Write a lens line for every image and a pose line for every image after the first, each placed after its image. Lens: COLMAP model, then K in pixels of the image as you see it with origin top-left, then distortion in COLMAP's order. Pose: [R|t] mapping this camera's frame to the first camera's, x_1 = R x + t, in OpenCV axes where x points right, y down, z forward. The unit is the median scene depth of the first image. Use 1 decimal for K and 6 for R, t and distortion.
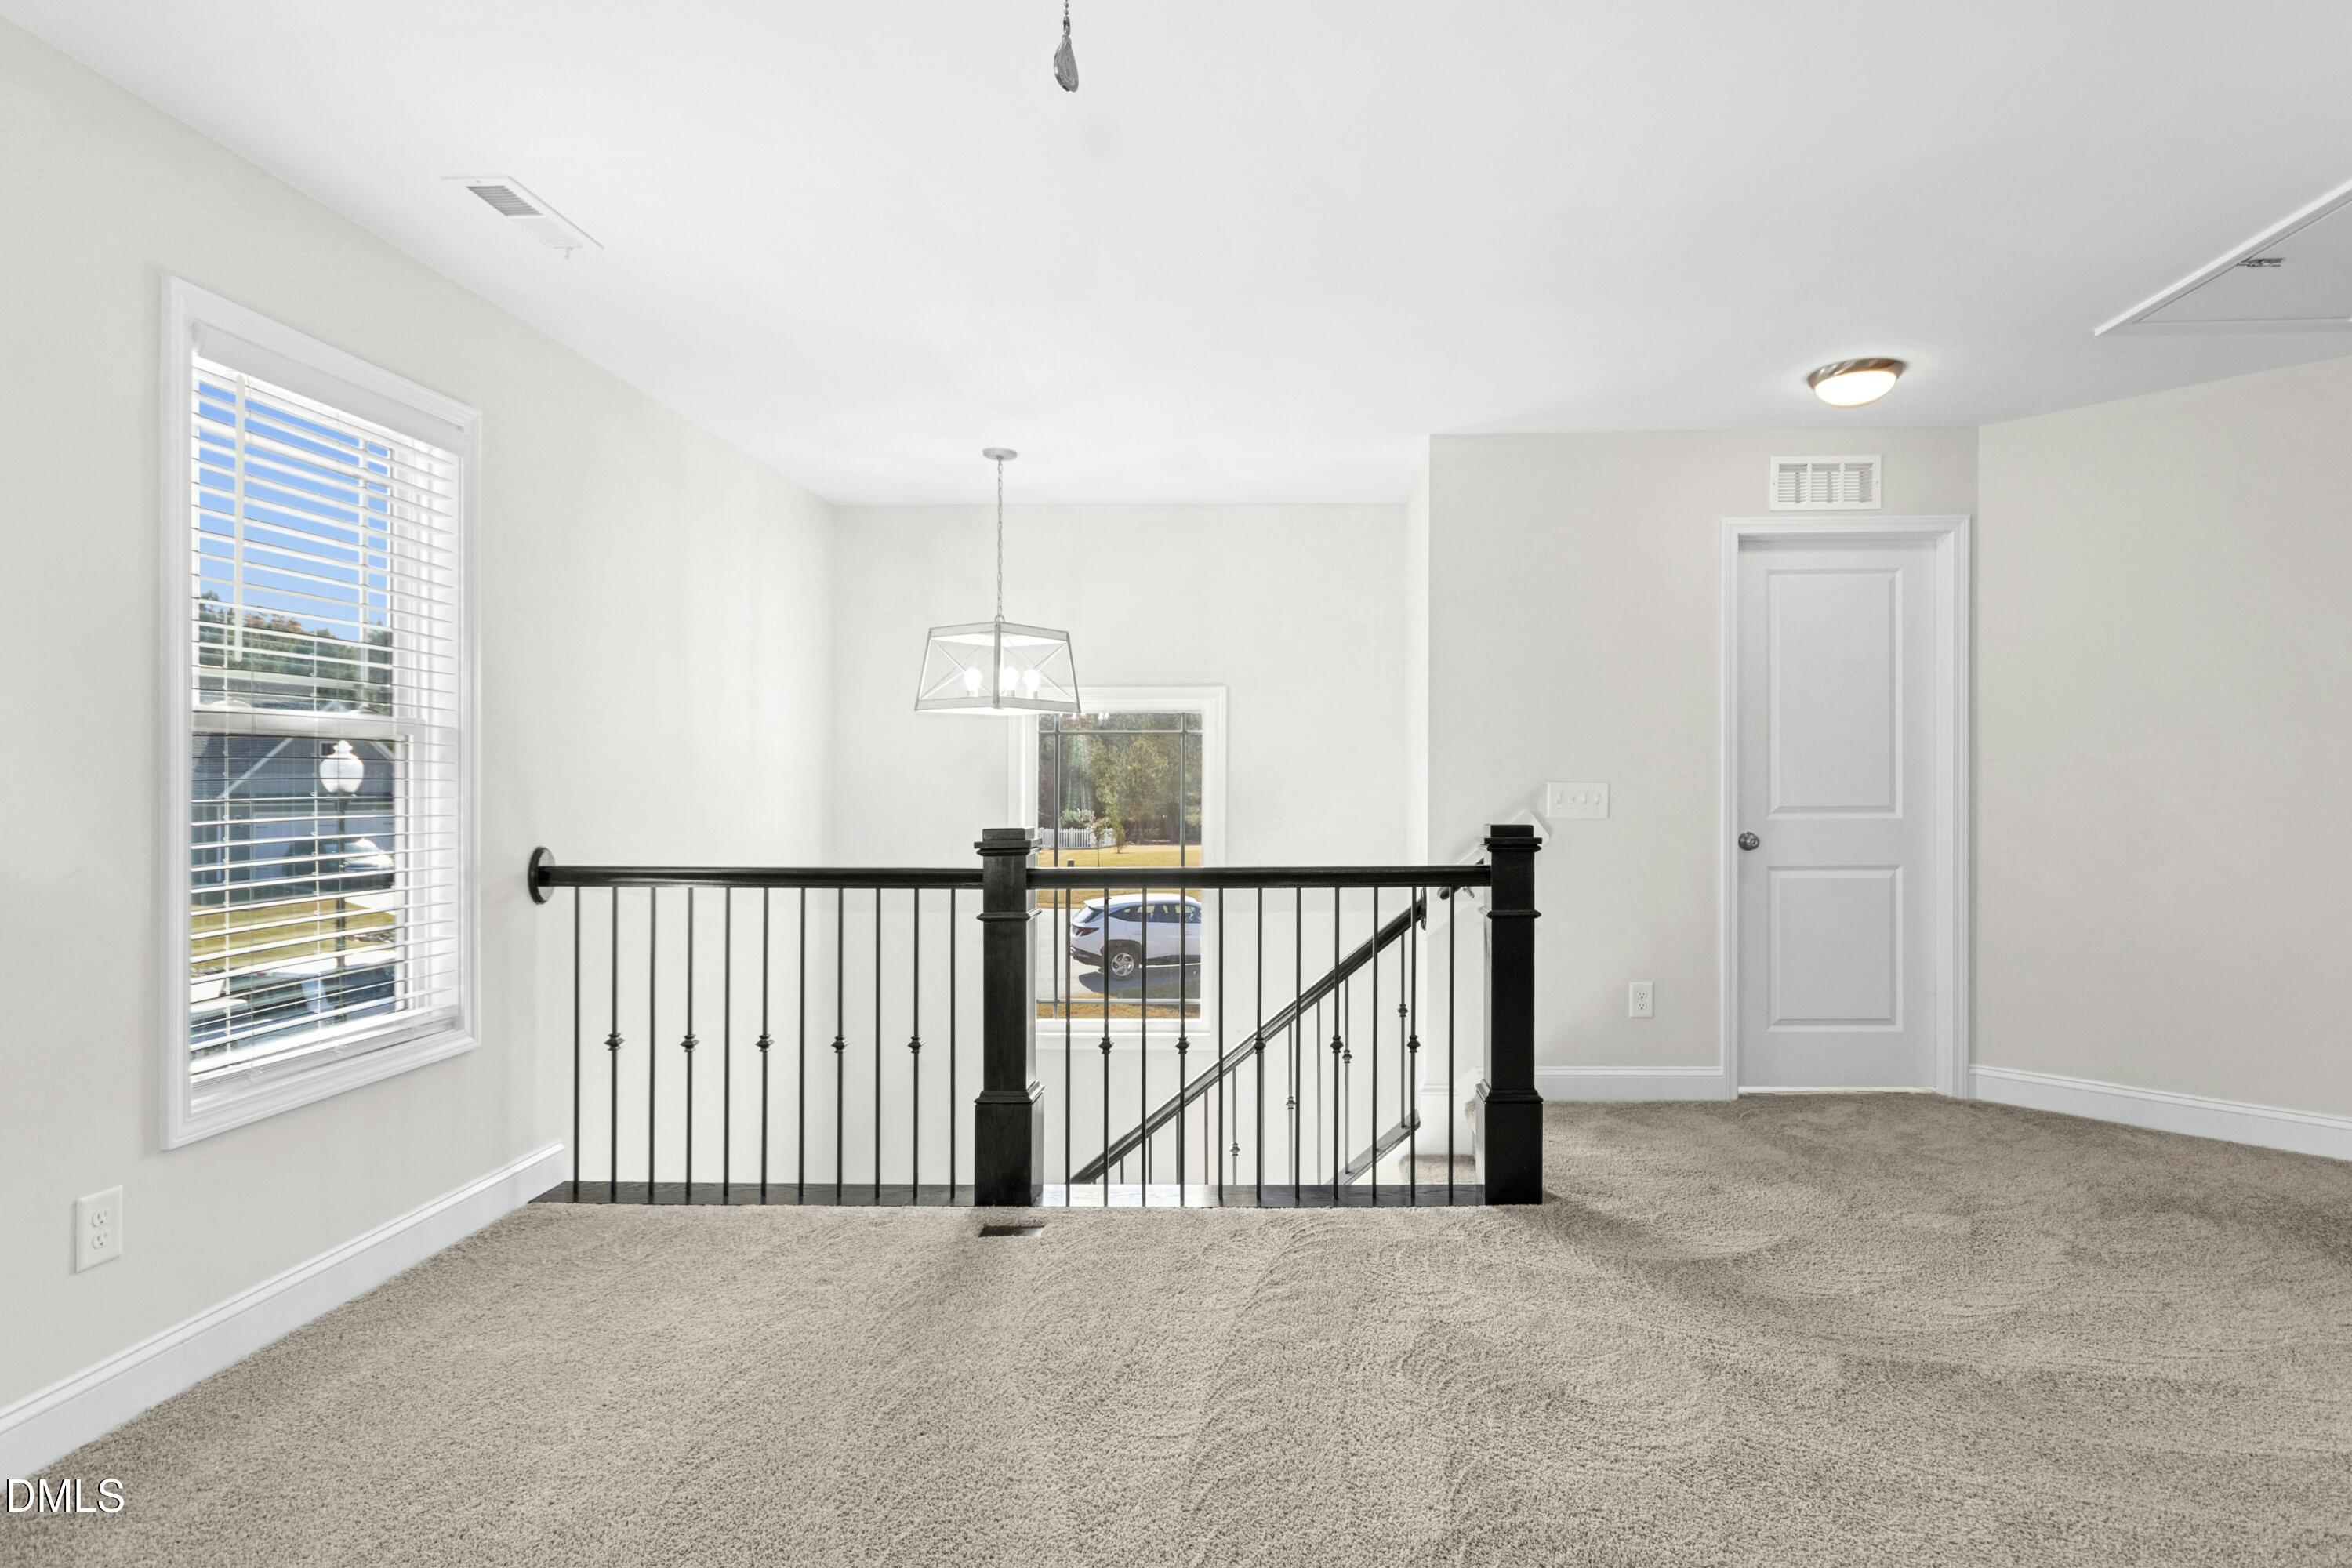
lens RADIAL K [[1203.4, 0, 1217.9], [0, 1203.4, 797.9], [0, 0, 1]] dist [0.004169, 0.001255]
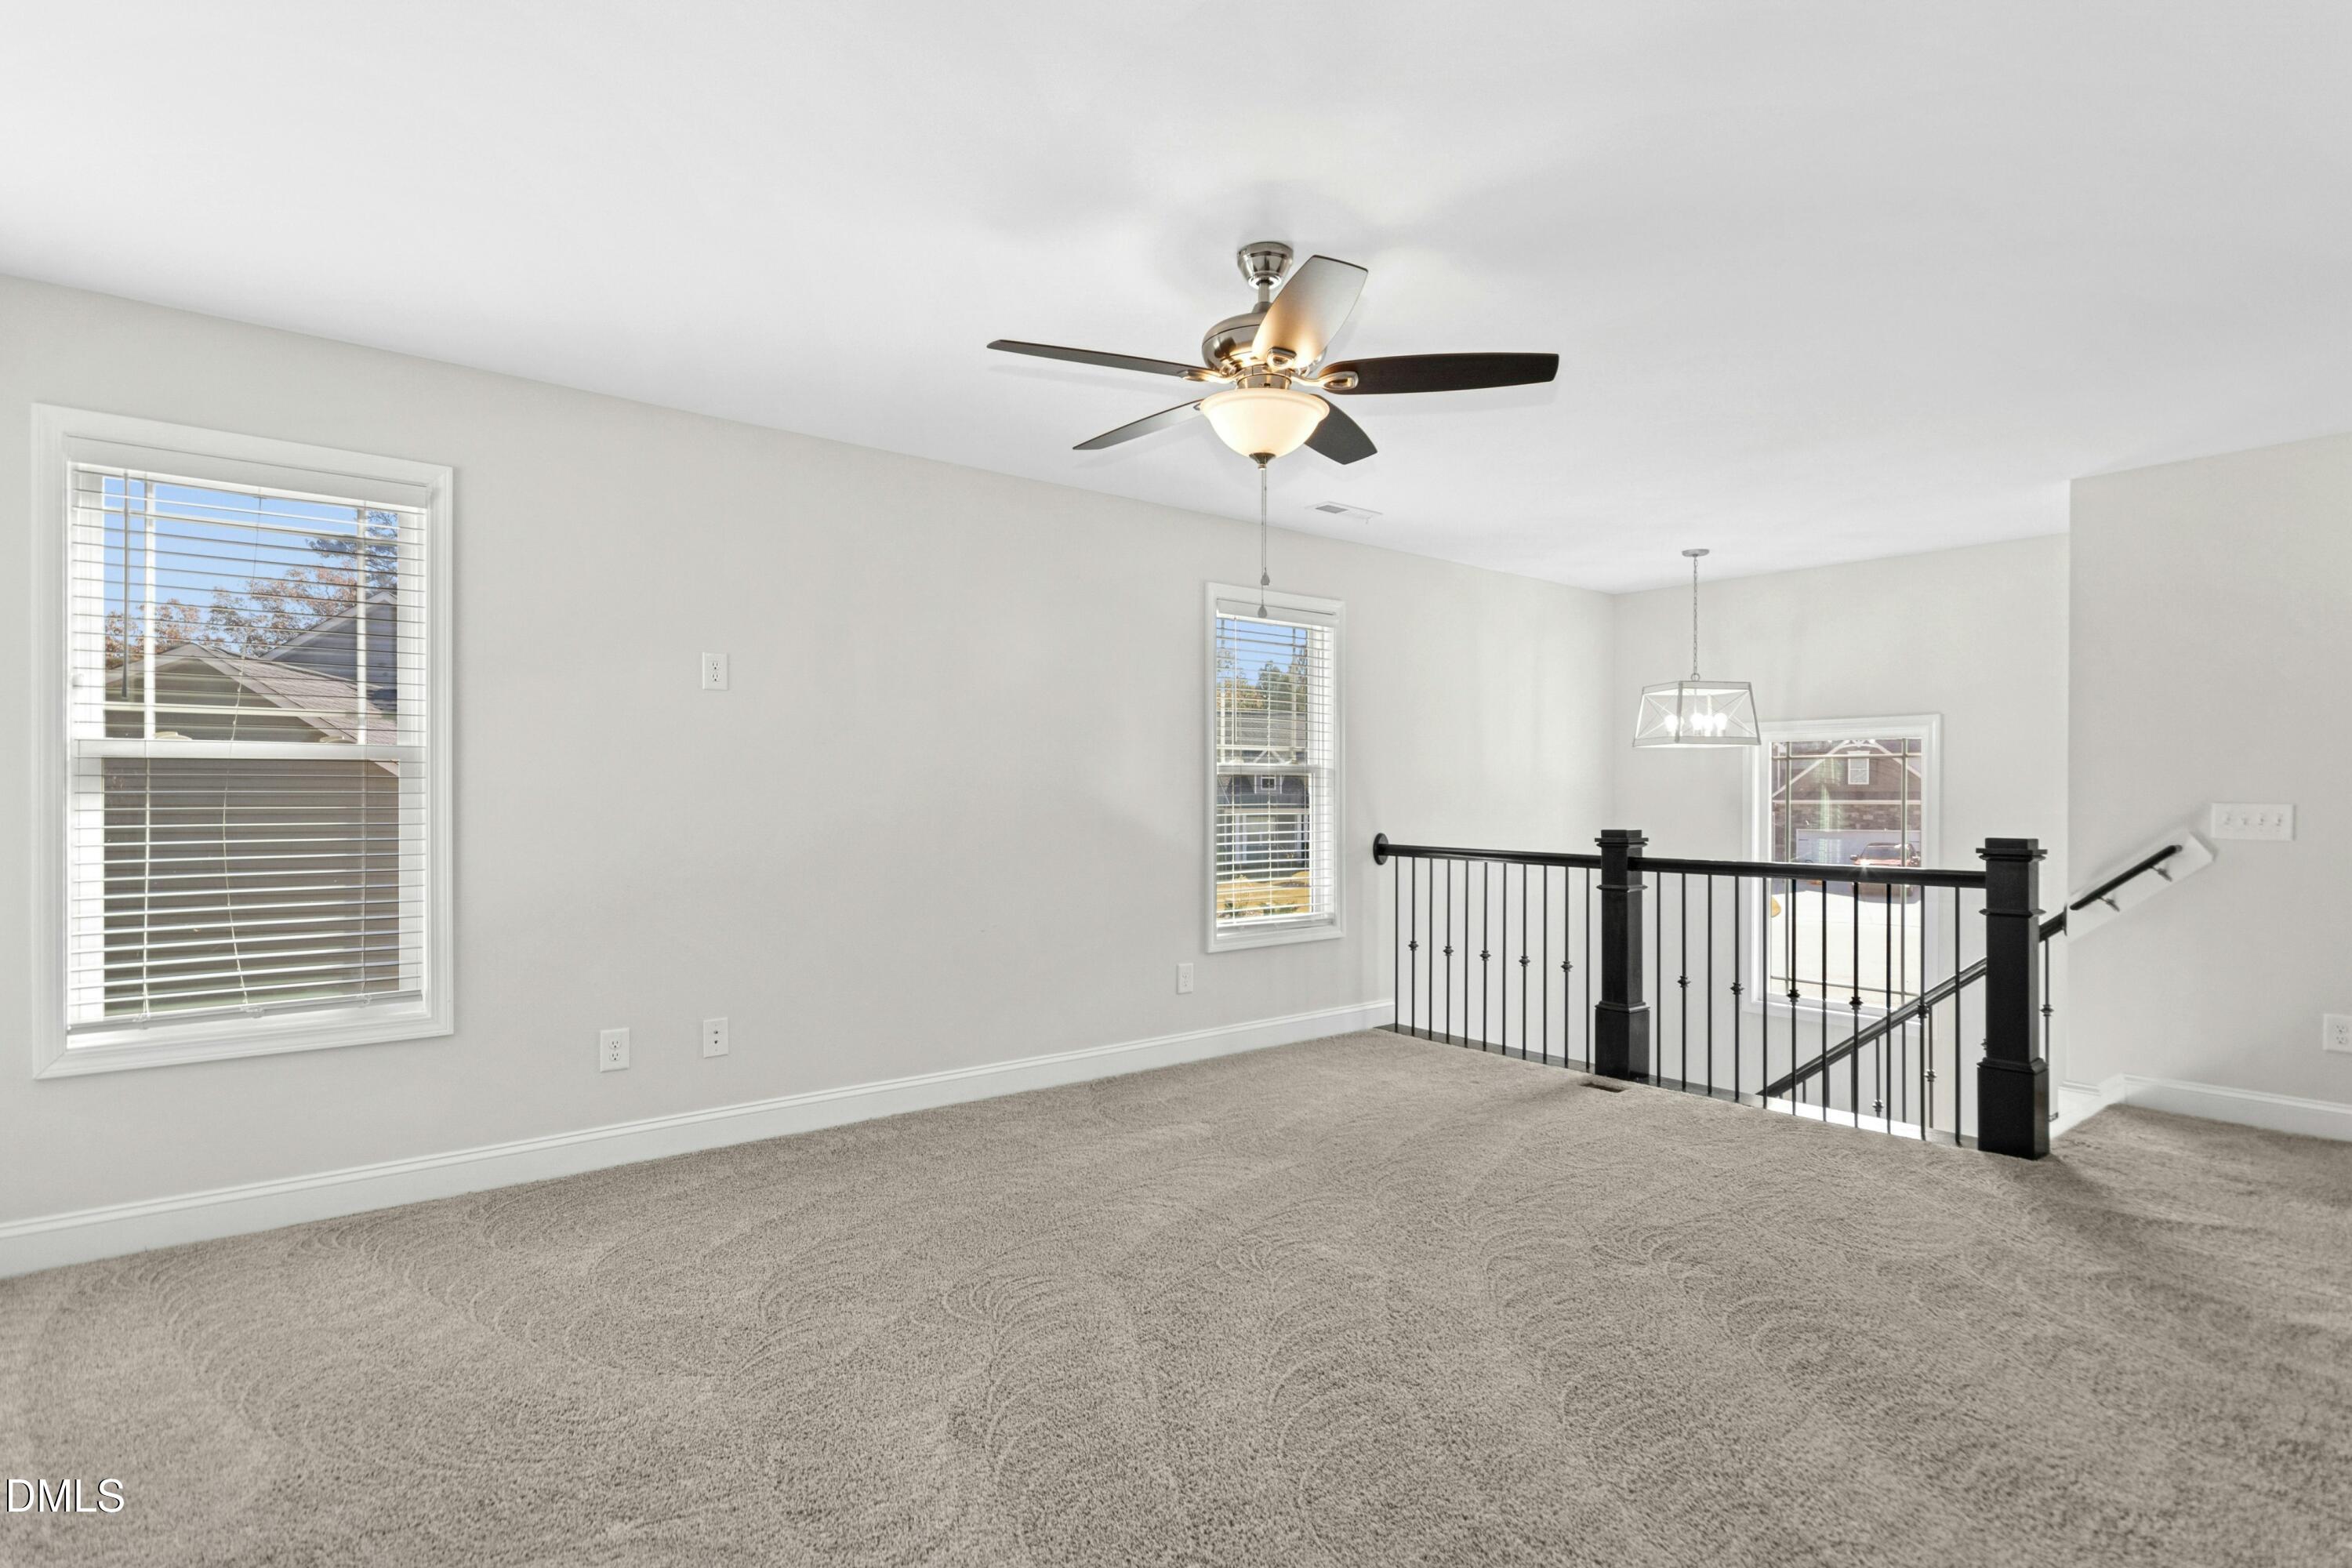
lens RADIAL K [[1087.5, 0, 1179.4], [0, 1087.5, 807.4], [0, 0, 1]] dist [0.002460, 0.000710]
pose [[0.664307, 0.013916, -0.747330, 0.479701], [-0.009089, 0.999903, 0.010540, -0.012585], [0.747404, -0.000209, 0.664369, -0.323840]]
